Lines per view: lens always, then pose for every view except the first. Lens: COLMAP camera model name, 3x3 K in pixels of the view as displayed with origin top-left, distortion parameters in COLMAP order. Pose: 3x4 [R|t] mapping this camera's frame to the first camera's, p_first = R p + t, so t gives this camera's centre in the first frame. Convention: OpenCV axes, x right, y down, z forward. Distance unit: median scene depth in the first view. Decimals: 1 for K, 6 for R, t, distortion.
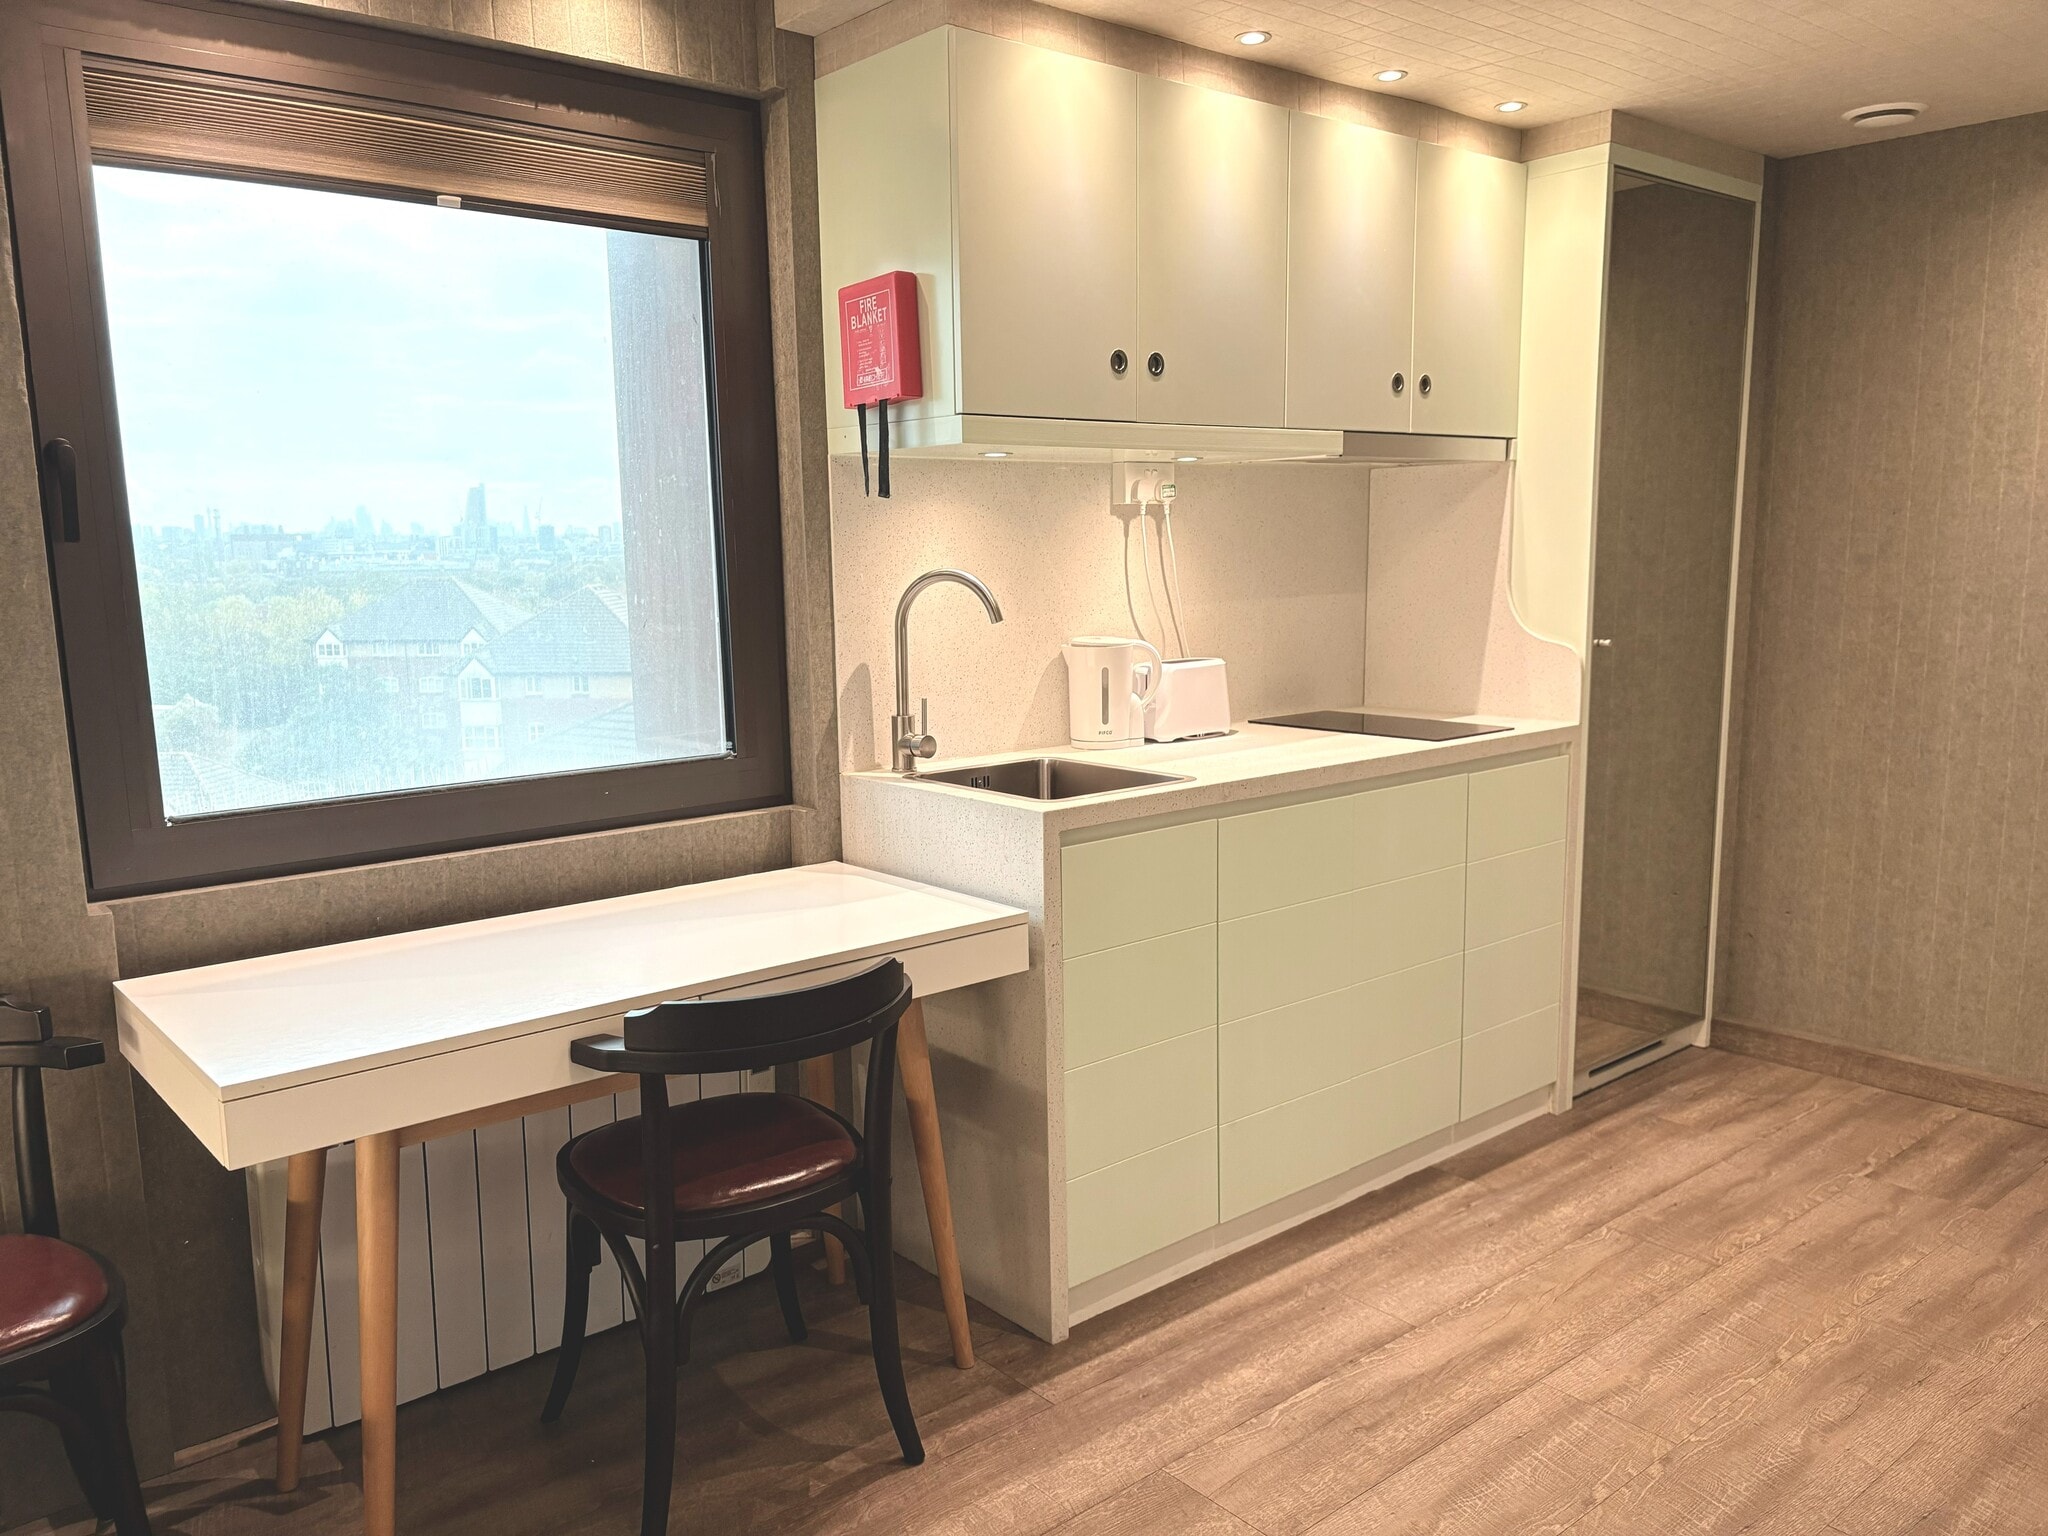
lens RADIAL K [[1532.8, 0, 1020.6], [0, 1532.8, 812.7], [0, 0, 1]] dist [0.101656, -0.139982]
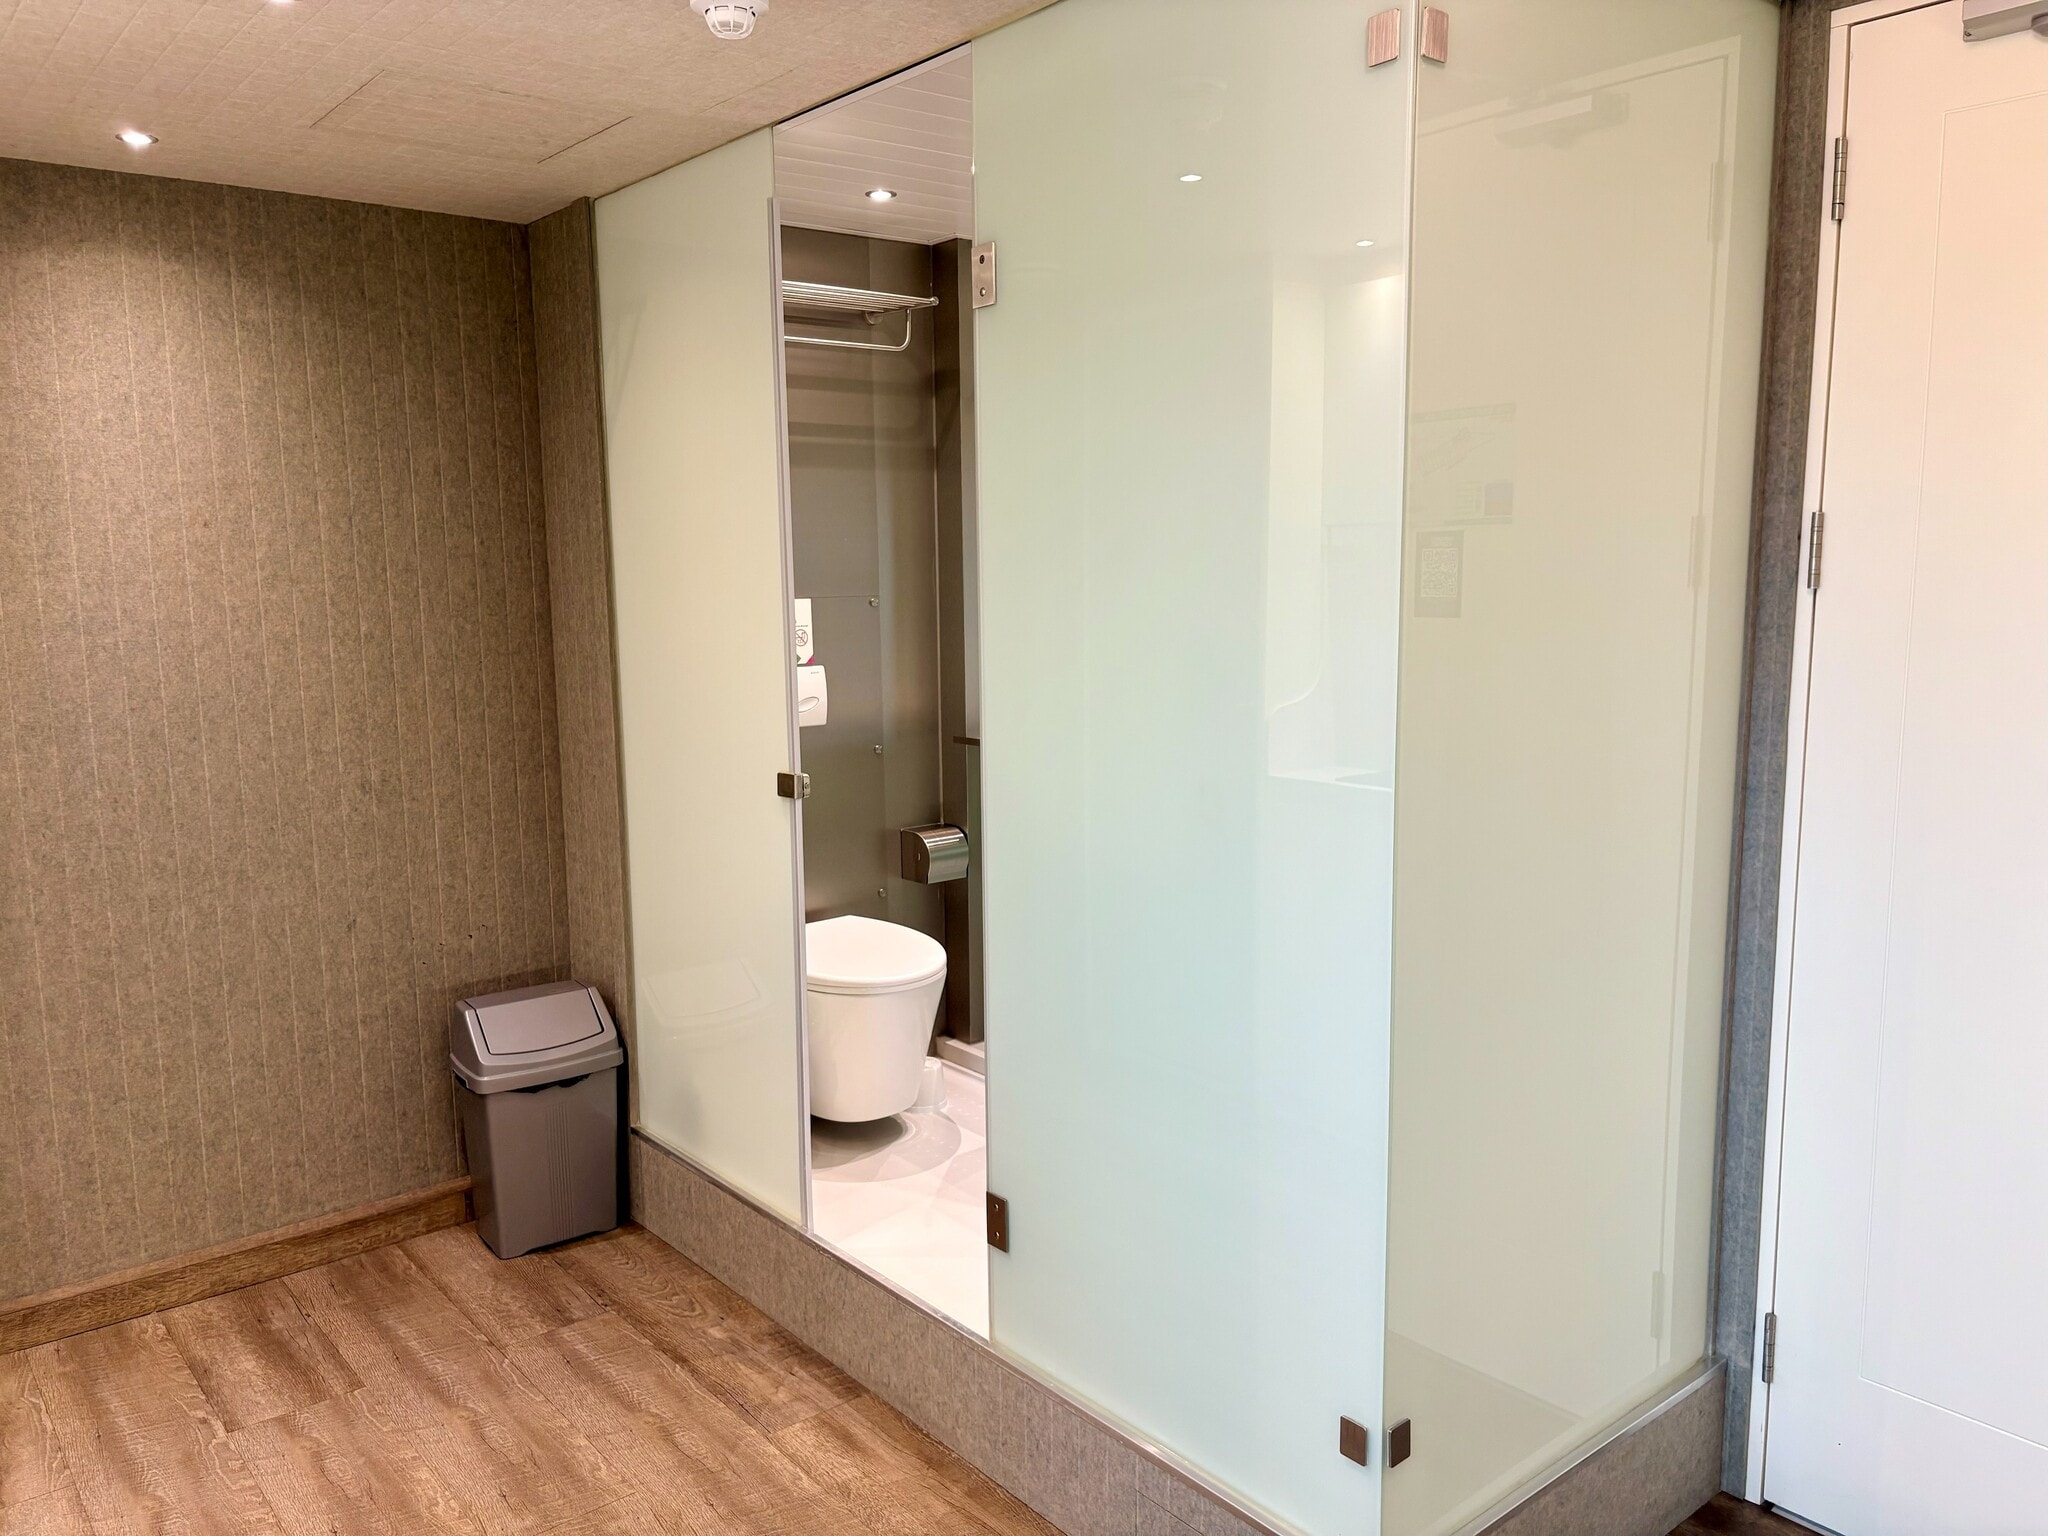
lens RADIAL K [[1544.6, 0, 1036.0], [0, 1544.6, 787.8], [0, 0, 1]] dist [0.038899, -0.030628]
pose [[0.012902, -0.130123, 0.991414, -0.218091], [0.184814, 0.974724, 0.125527, -0.118831], [-0.982689, 0.181608, 0.036625, 0.475339]]
